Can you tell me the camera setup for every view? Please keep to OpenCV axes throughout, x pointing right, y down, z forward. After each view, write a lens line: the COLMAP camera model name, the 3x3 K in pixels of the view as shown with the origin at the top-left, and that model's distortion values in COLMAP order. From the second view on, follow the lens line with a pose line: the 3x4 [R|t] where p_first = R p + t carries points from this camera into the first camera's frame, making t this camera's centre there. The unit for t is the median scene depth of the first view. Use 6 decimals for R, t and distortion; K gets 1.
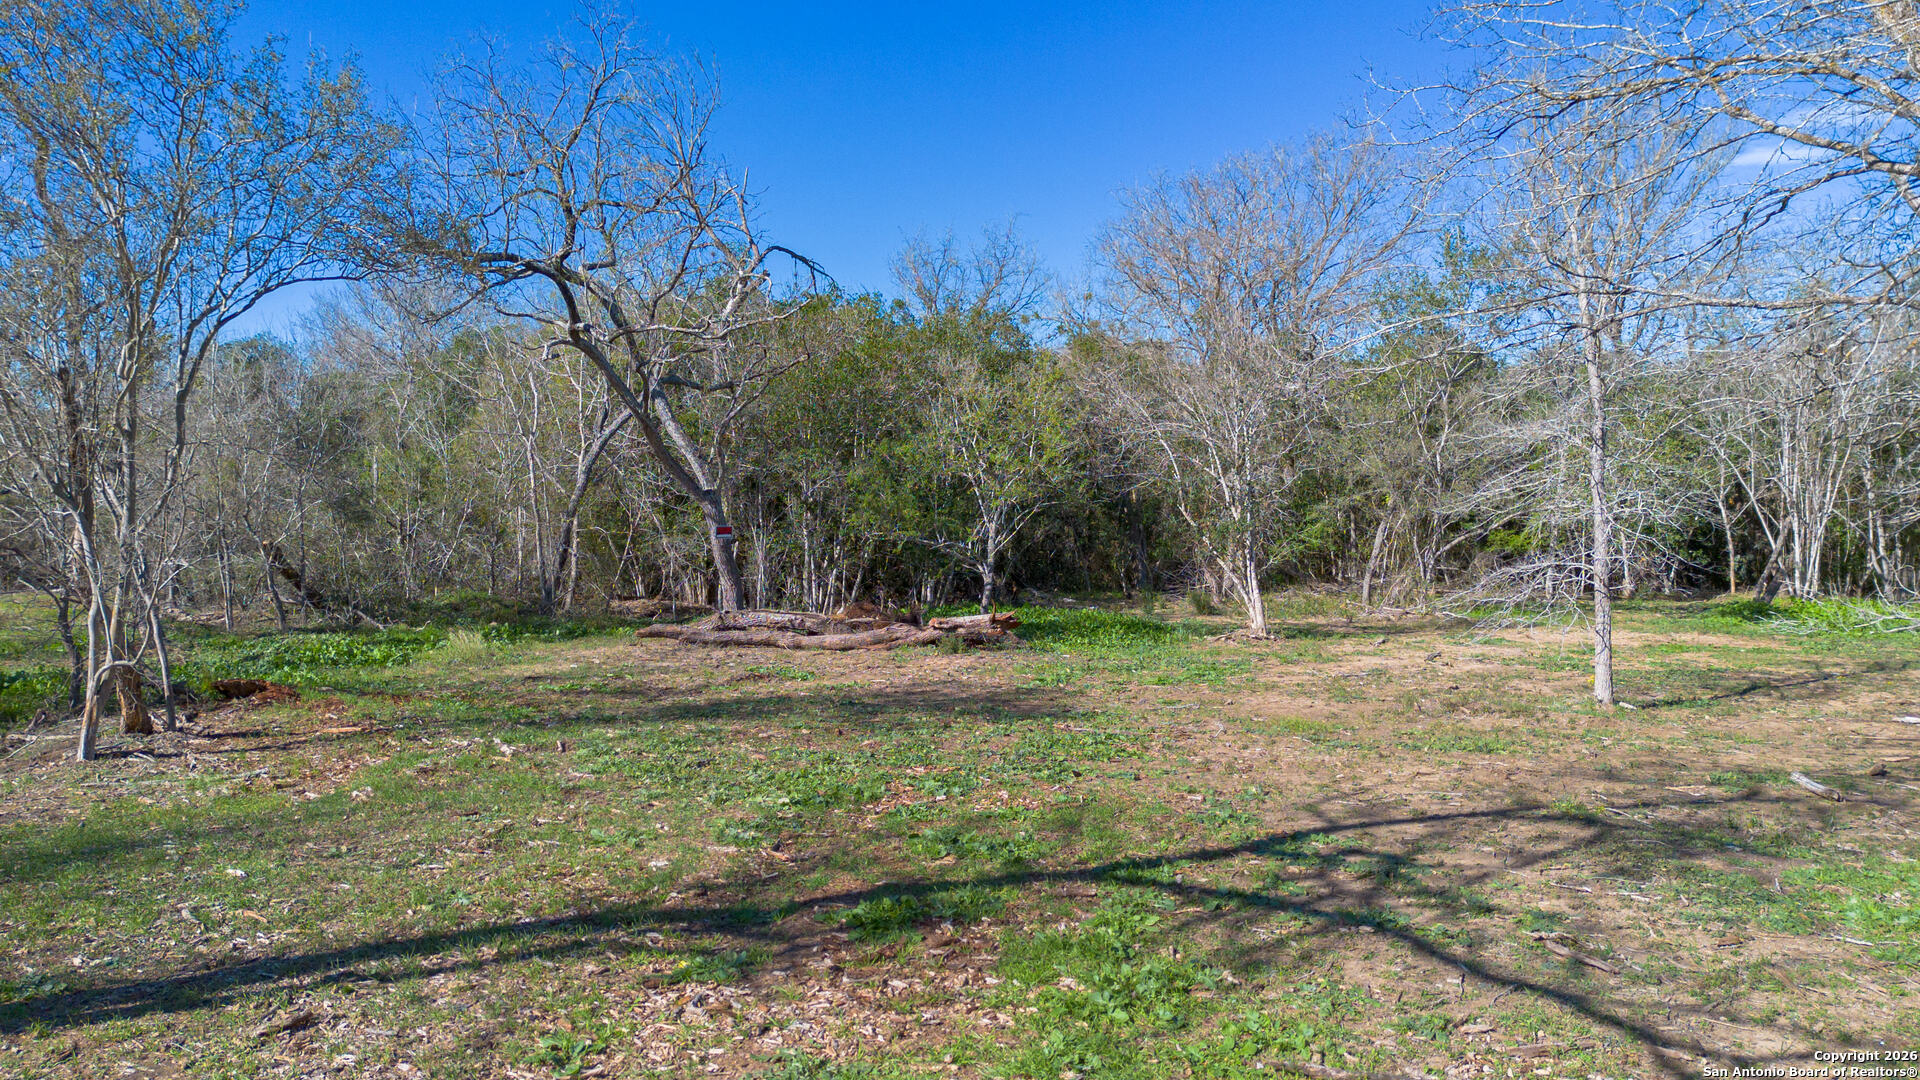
lens RADIAL K [[1386.1, 0, 961.7], [0, 1386.1, 544.8], [0, 0, 1]] dist [0.075186, -0.086260]
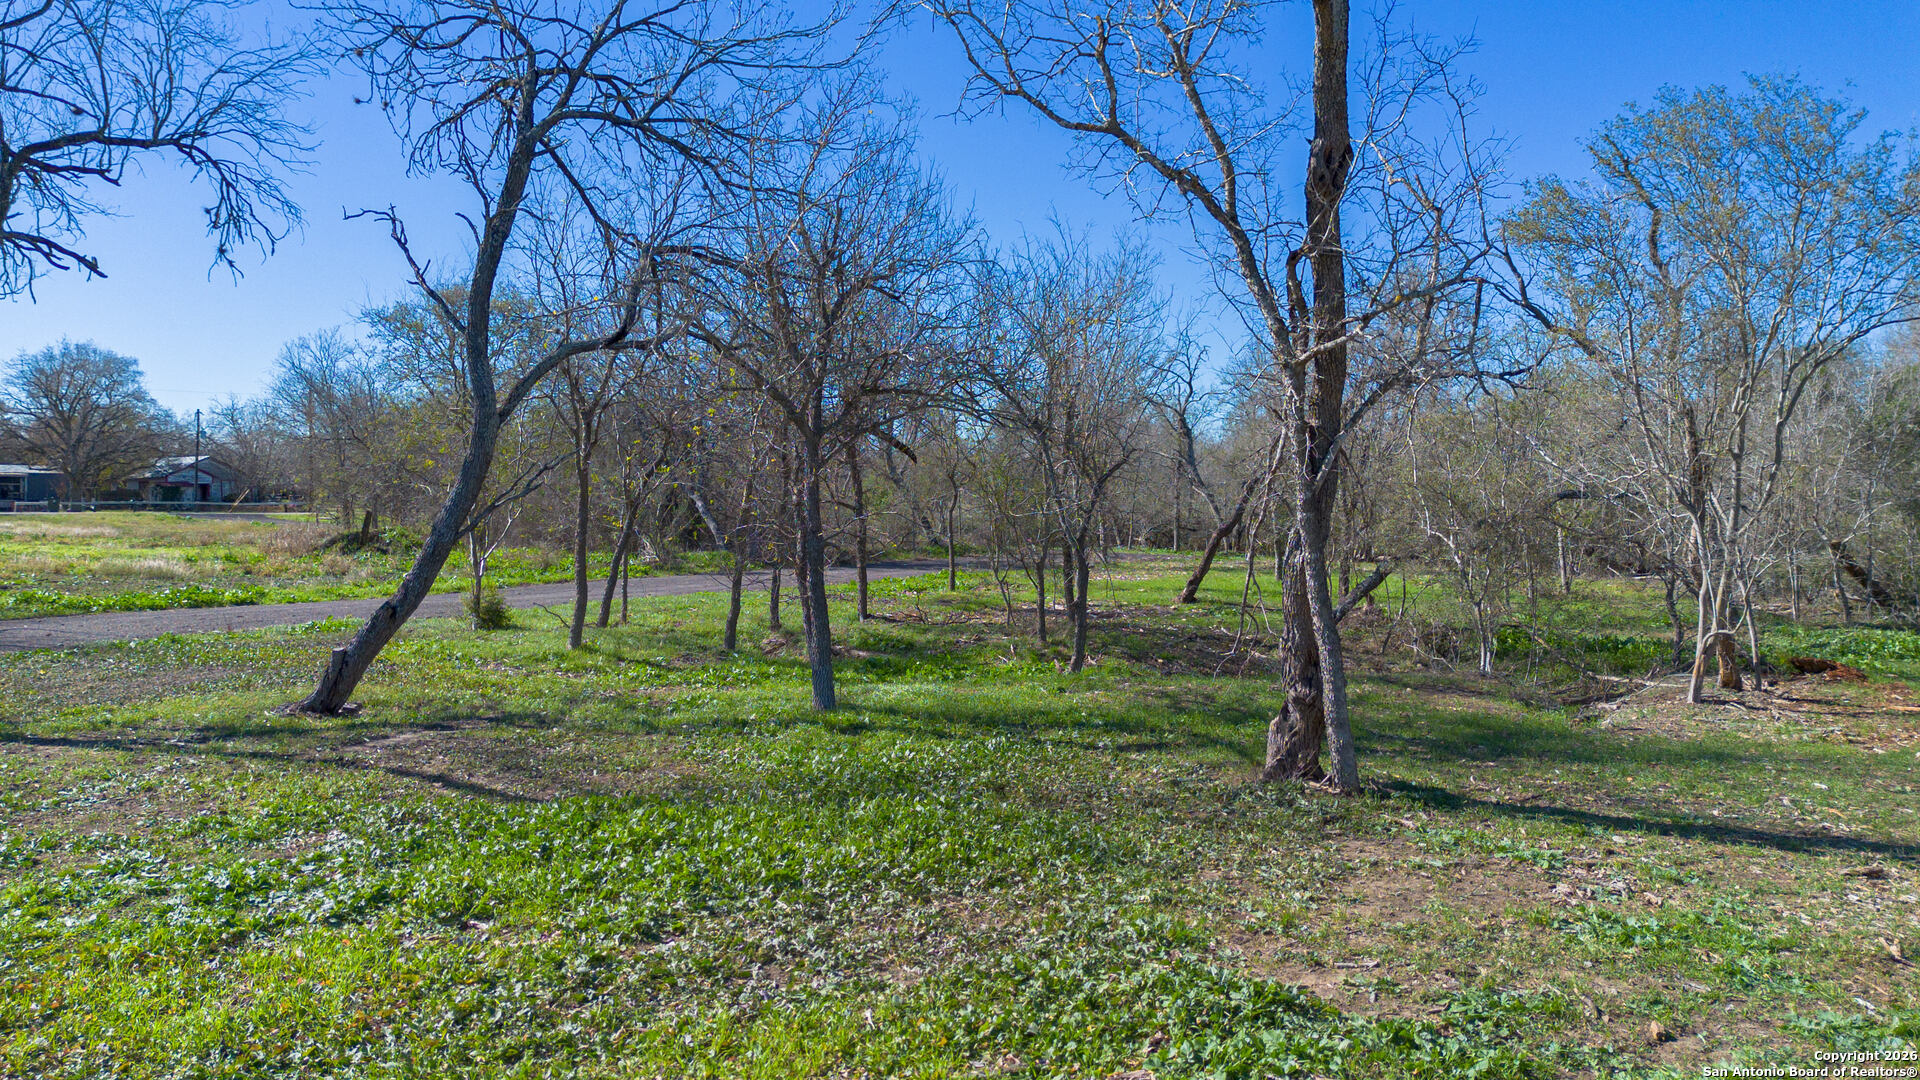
lens RADIAL K [[1386.1, 0, 961.7], [0, 1386.1, 544.8], [0, 0, 1]] dist [0.075186, -0.086260]
pose [[0.533348, 0.029465, -0.845383, 0.120913], [-0.027210, 0.999474, 0.017669, -0.000072], [0.845458, 0.013580, 0.533869, -0.282727]]
